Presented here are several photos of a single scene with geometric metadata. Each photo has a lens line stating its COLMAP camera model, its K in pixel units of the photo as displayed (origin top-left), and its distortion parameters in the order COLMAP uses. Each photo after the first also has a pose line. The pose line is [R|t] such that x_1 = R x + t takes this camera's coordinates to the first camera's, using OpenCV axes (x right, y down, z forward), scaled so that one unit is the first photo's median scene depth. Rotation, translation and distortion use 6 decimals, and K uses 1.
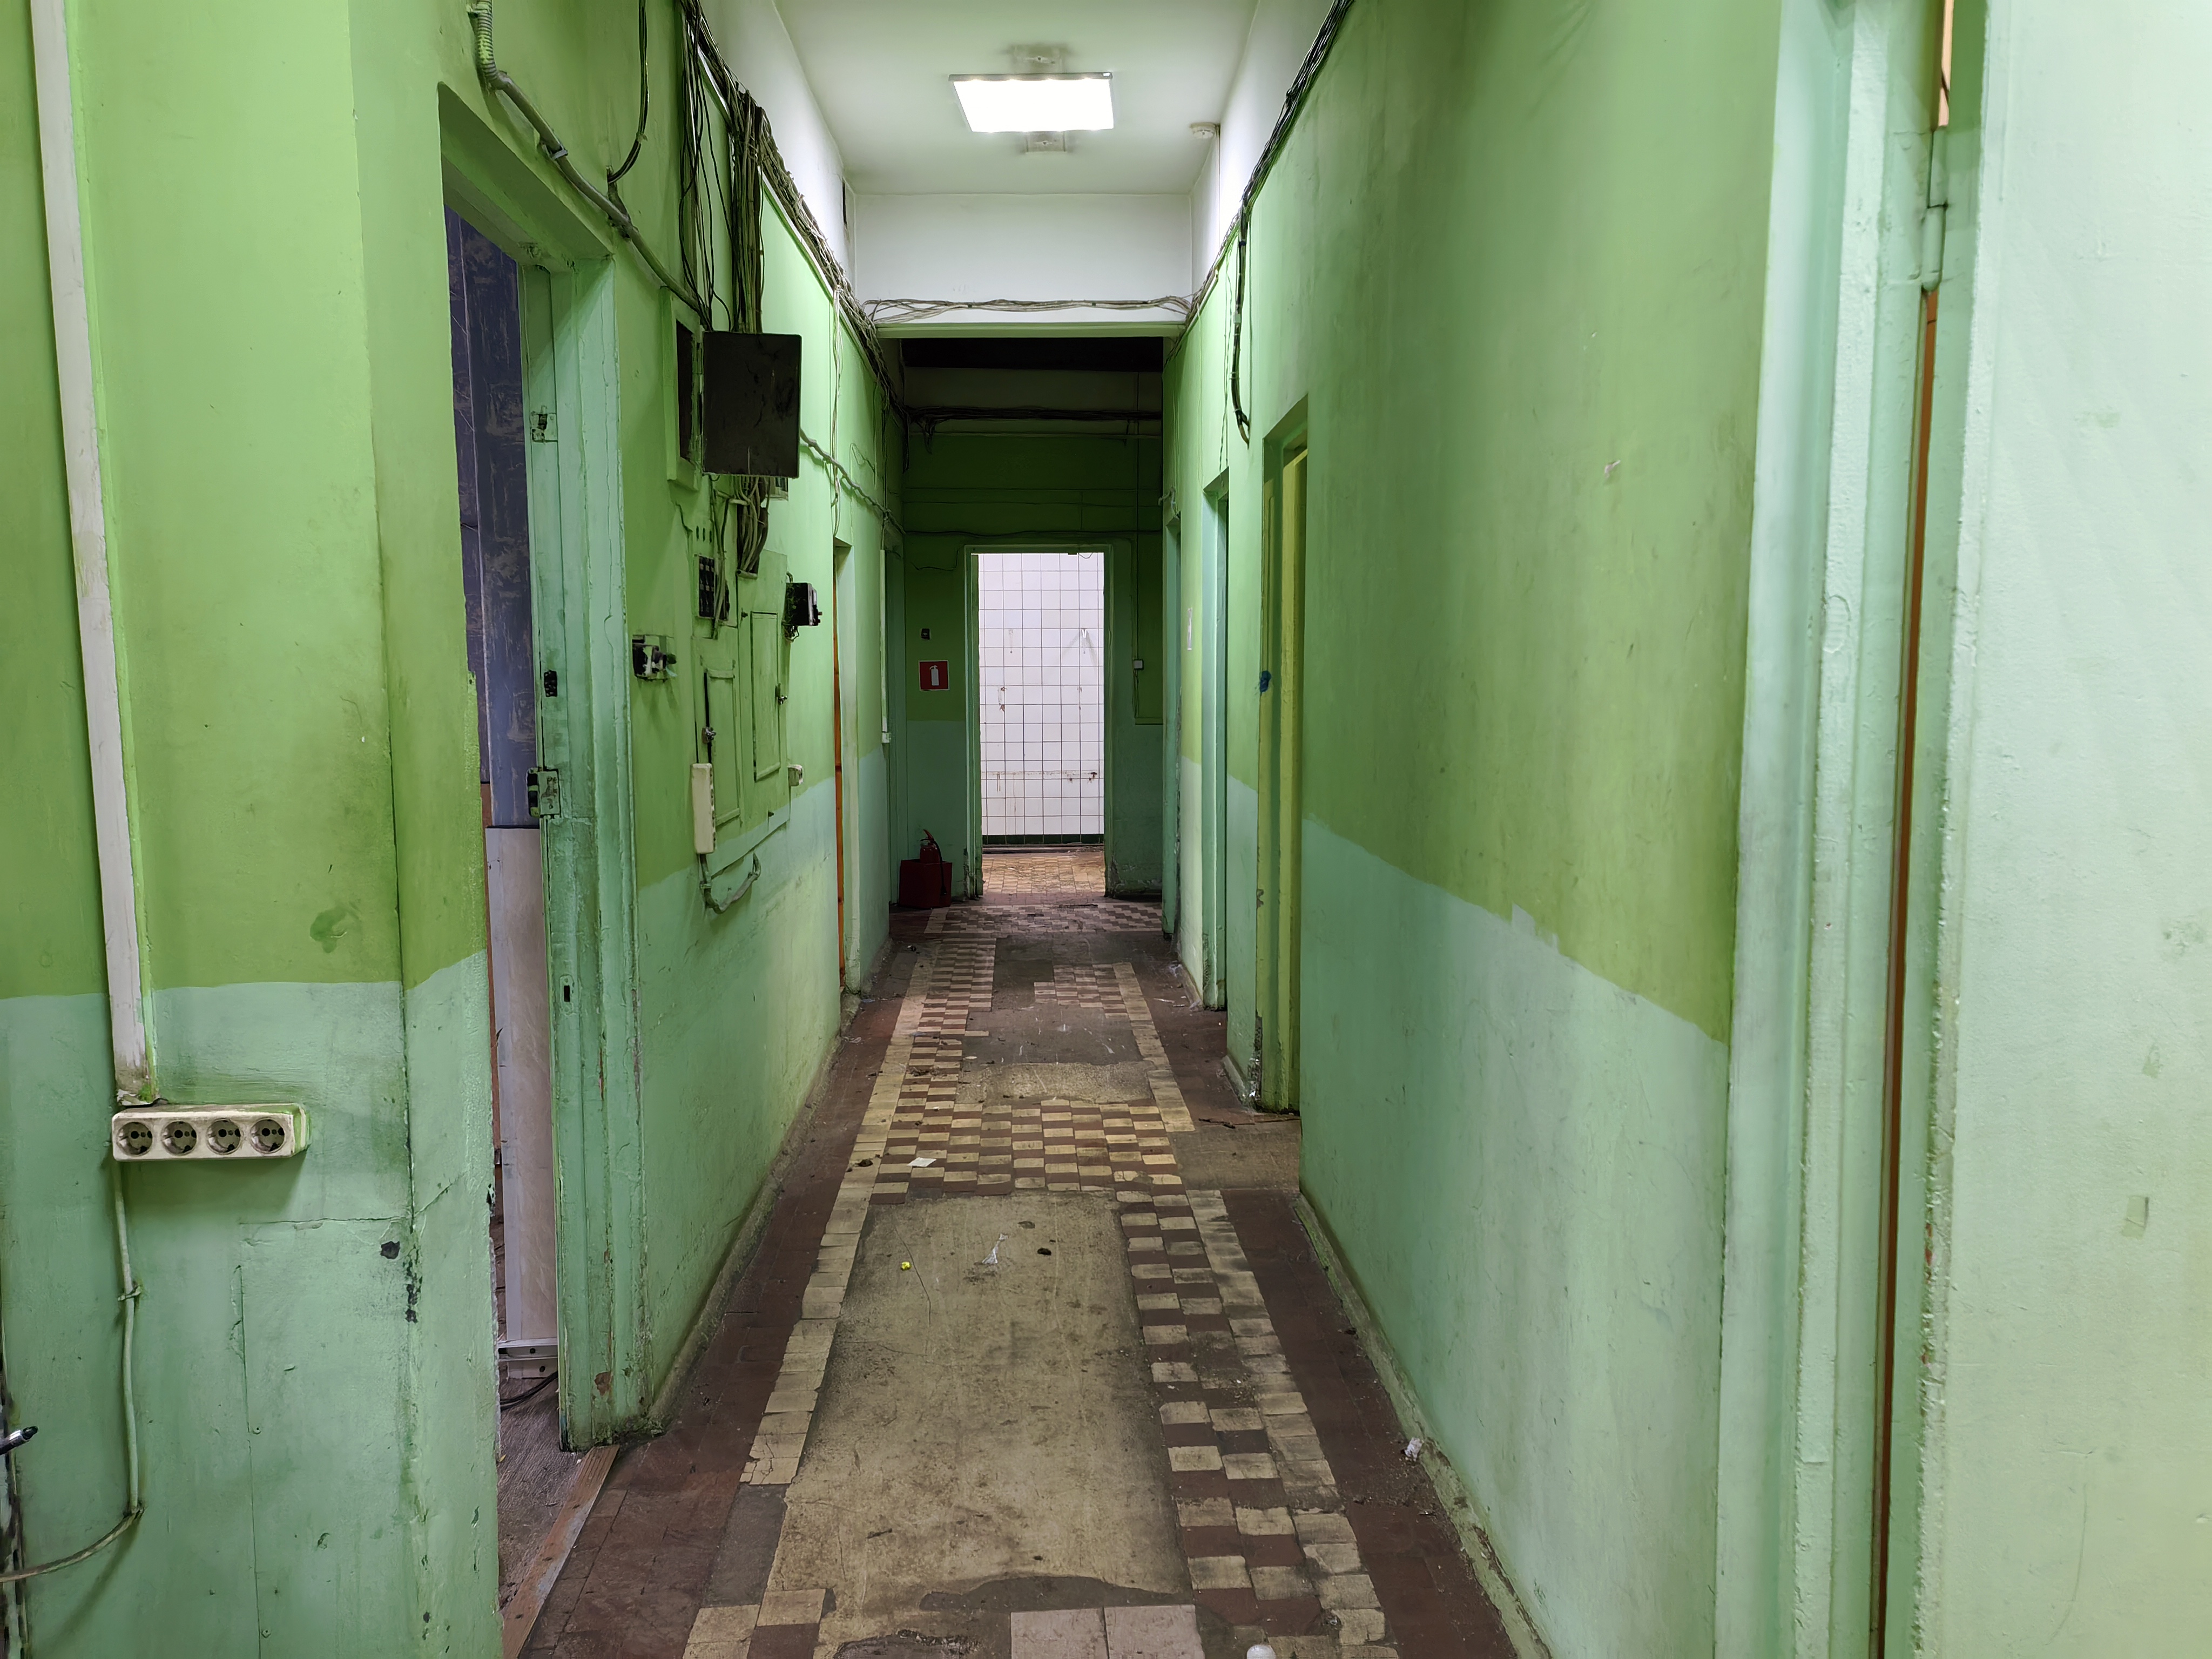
lens RADIAL K [[1686.5, 0, 1106.1], [0, 1686.5, 831.6], [0, 0, 1]] dist [0.027535, 0.012116]
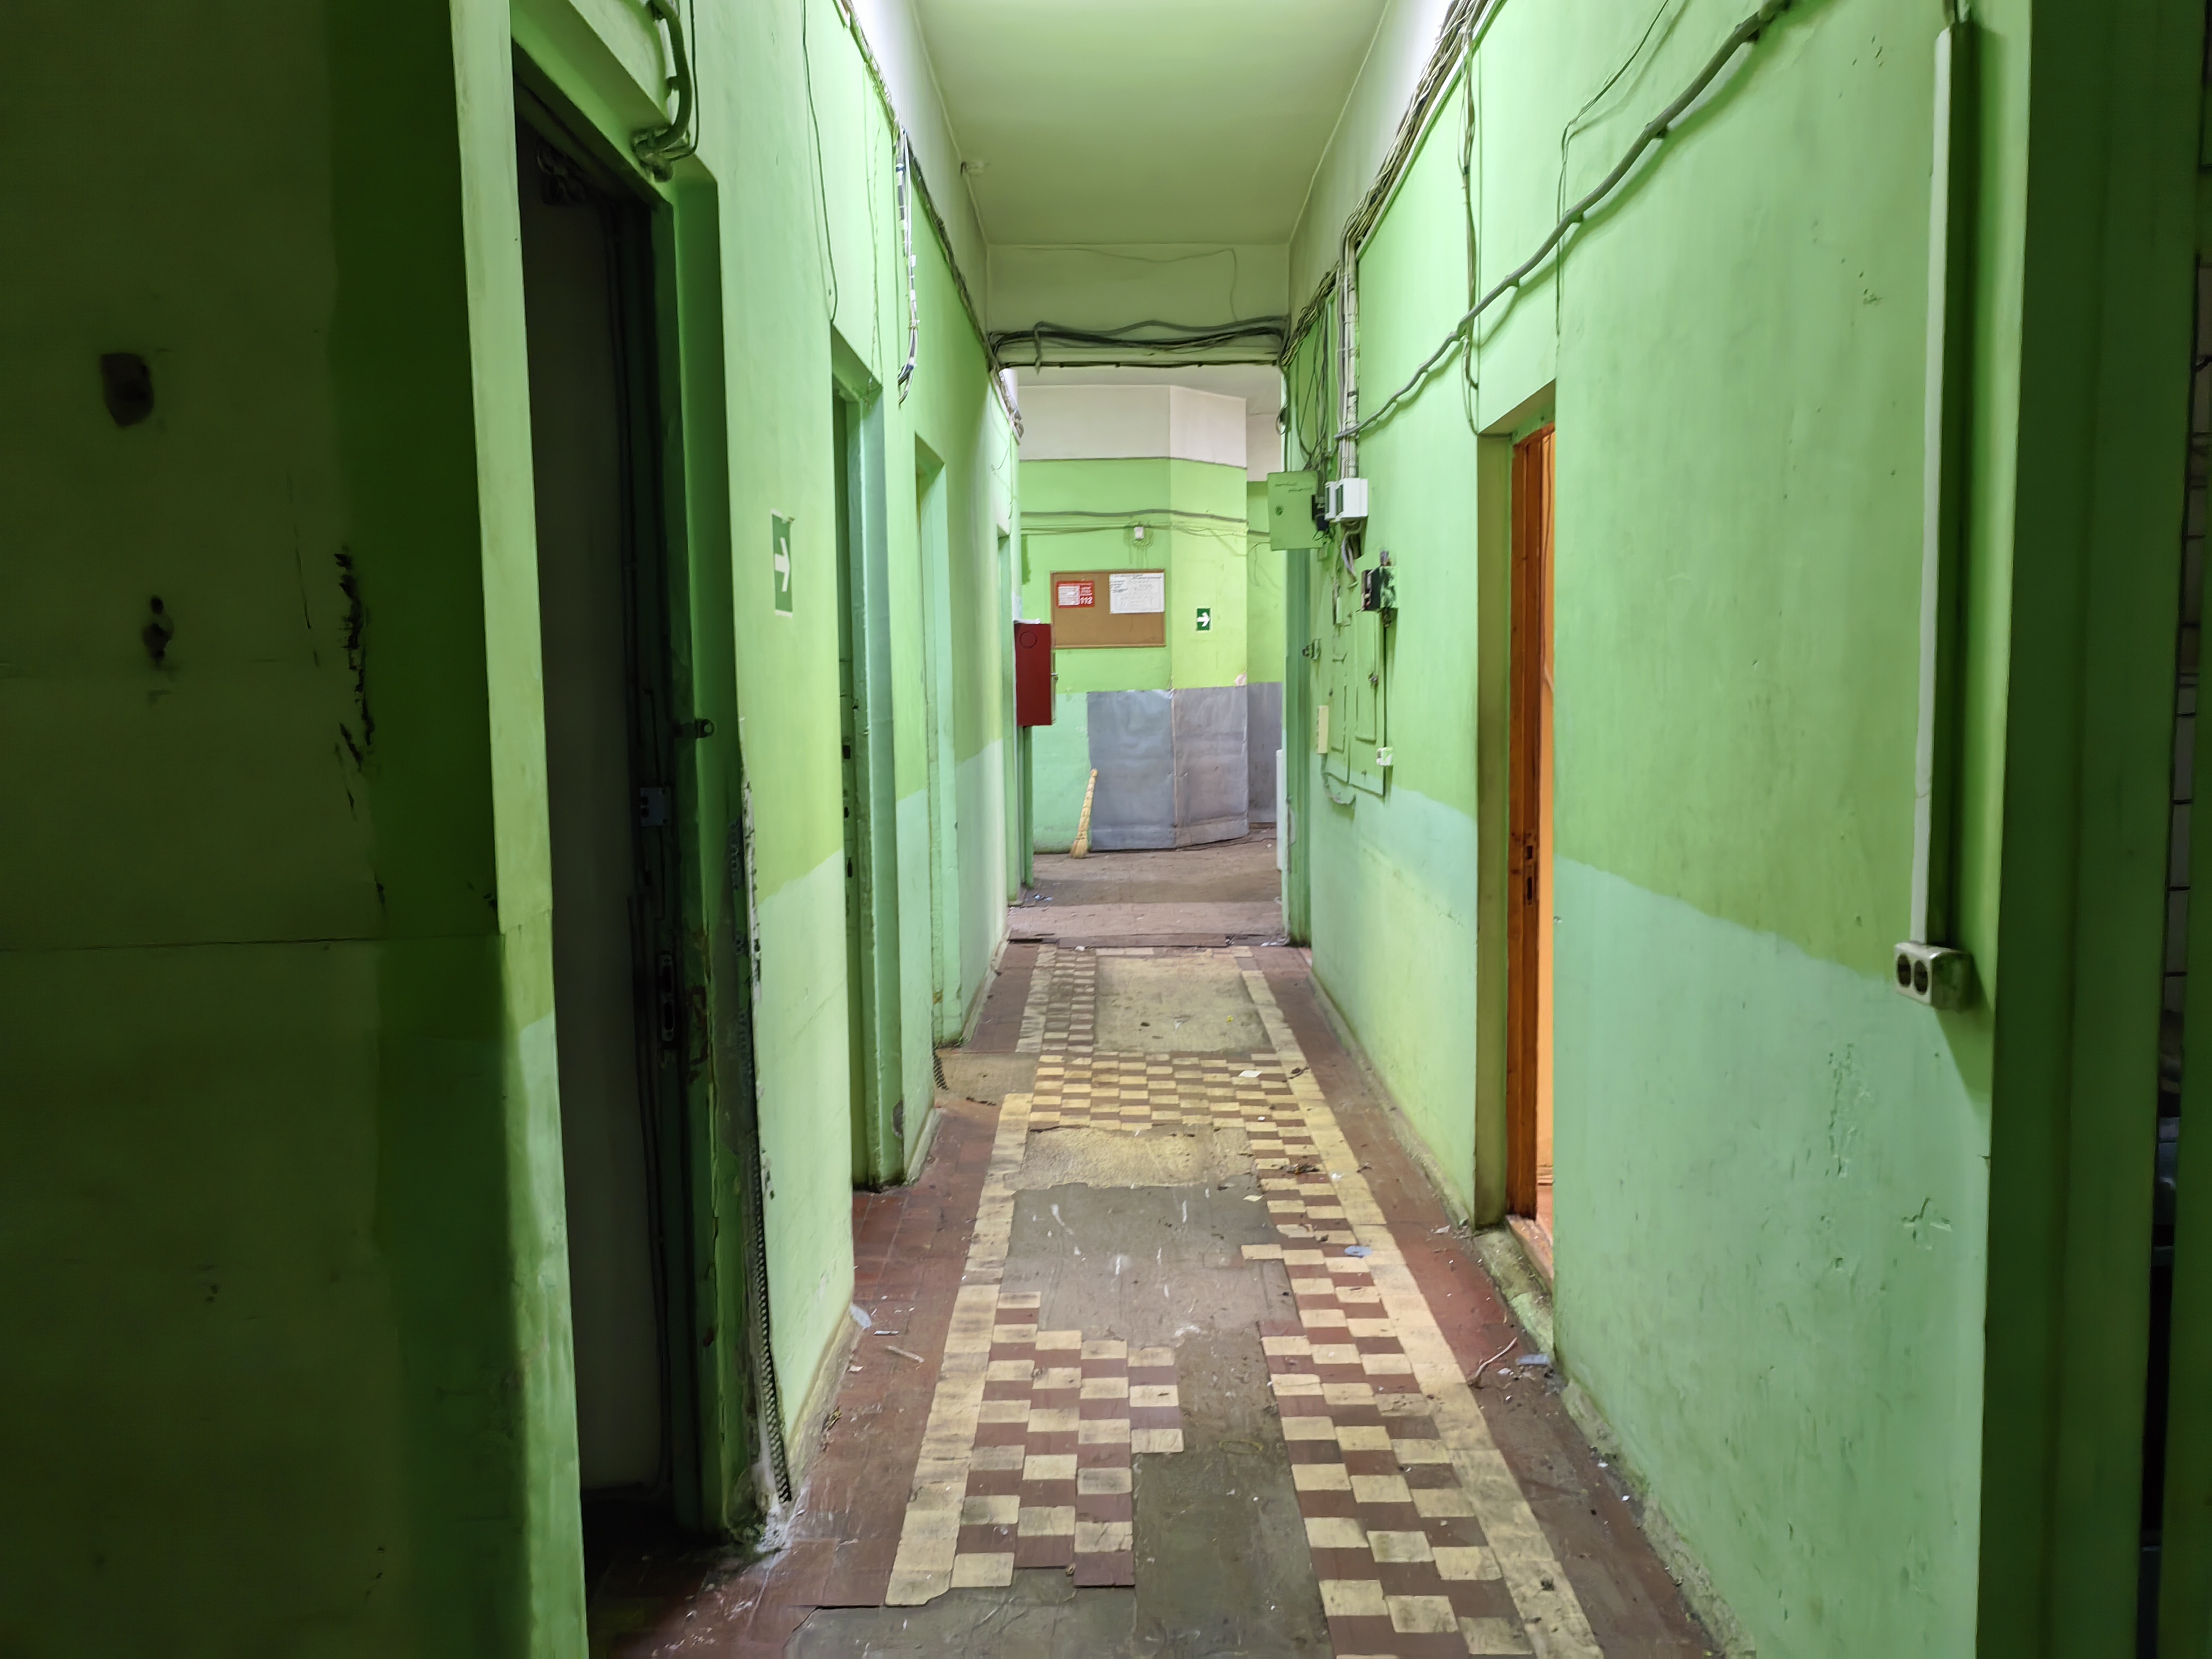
lens RADIAL K [[1686.5, 0, 1105.2], [0, 1686.5, 830.2], [0, 0, 1]] dist [0.027535, 0.012116]
pose [[-0.998321, 0.015234, 0.055881, -0.070518], [0.025727, 0.981024, 0.192170, -0.186238], [-0.051893, 0.193285, -0.979769, 1.969330]]
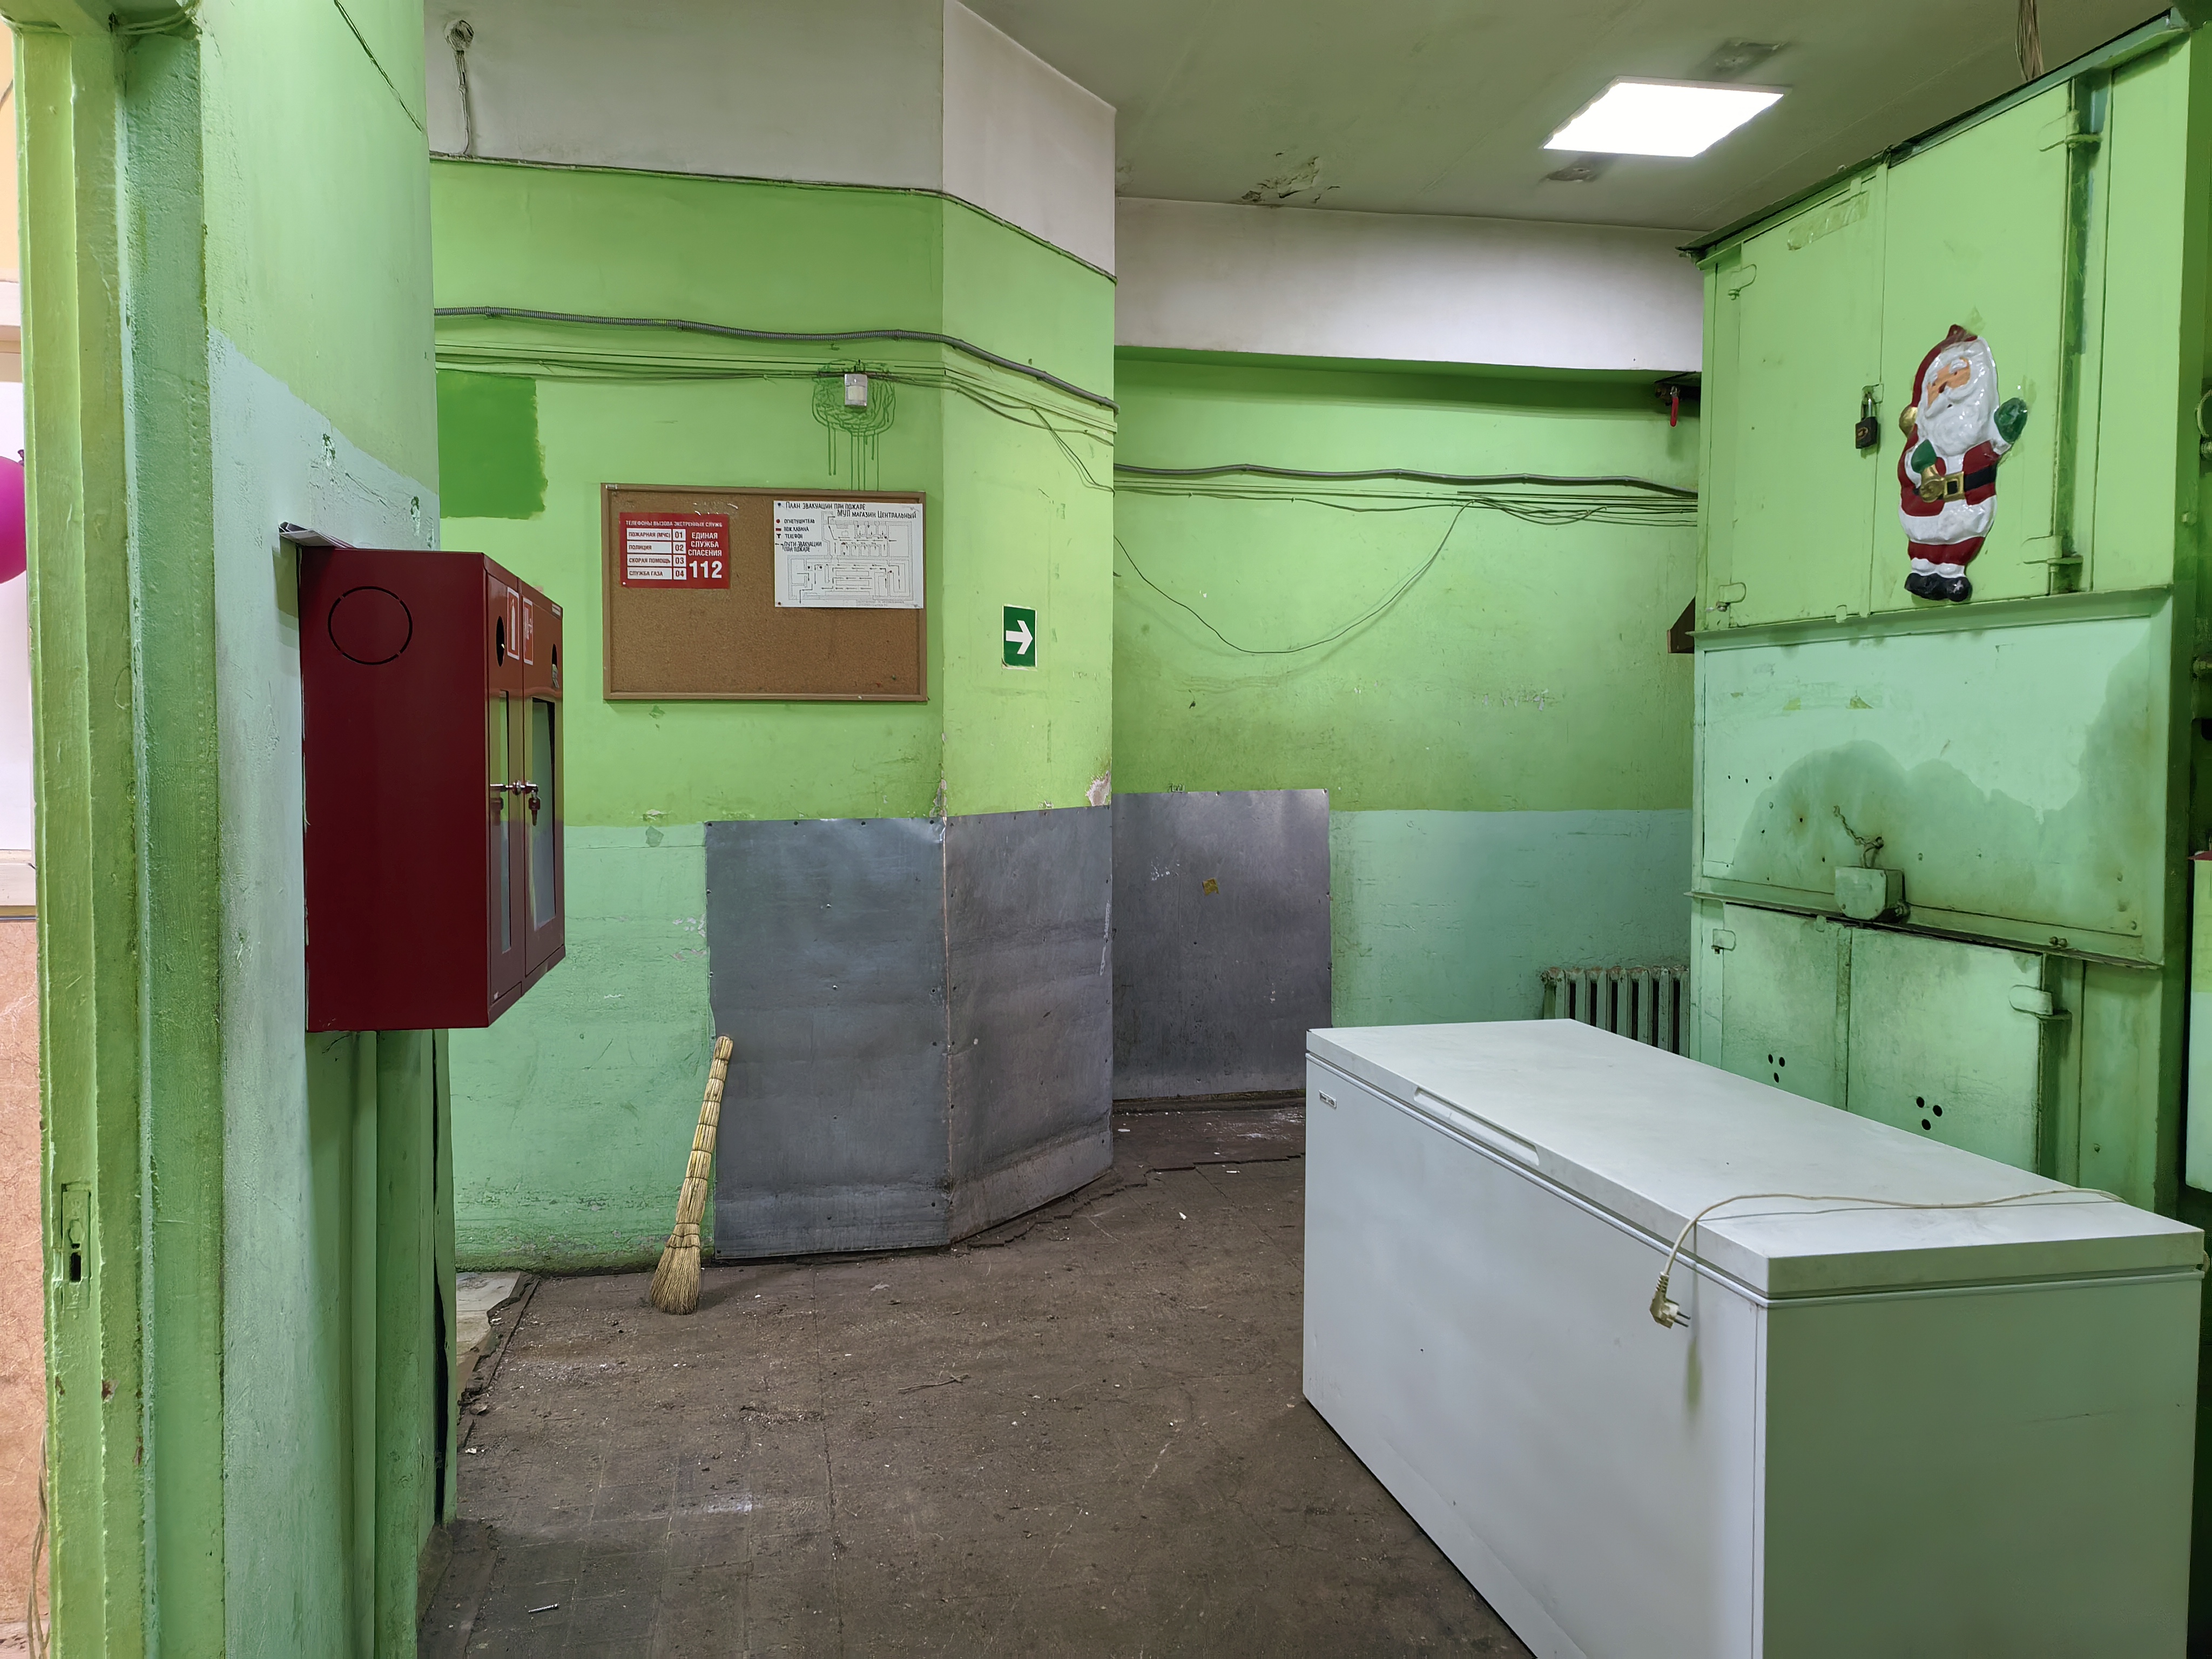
lens RADIAL K [[1686.5, 0, 1108.5], [0, 1686.5, 828.2], [0, 0, 1]] dist [0.027535, 0.012116]
pose [[-0.989470, 0.009245, -0.144440, -0.028261], [-0.012043, 0.989239, 0.145811, -0.109633], [0.144234, 0.146015, -0.978712, 1.151196]]
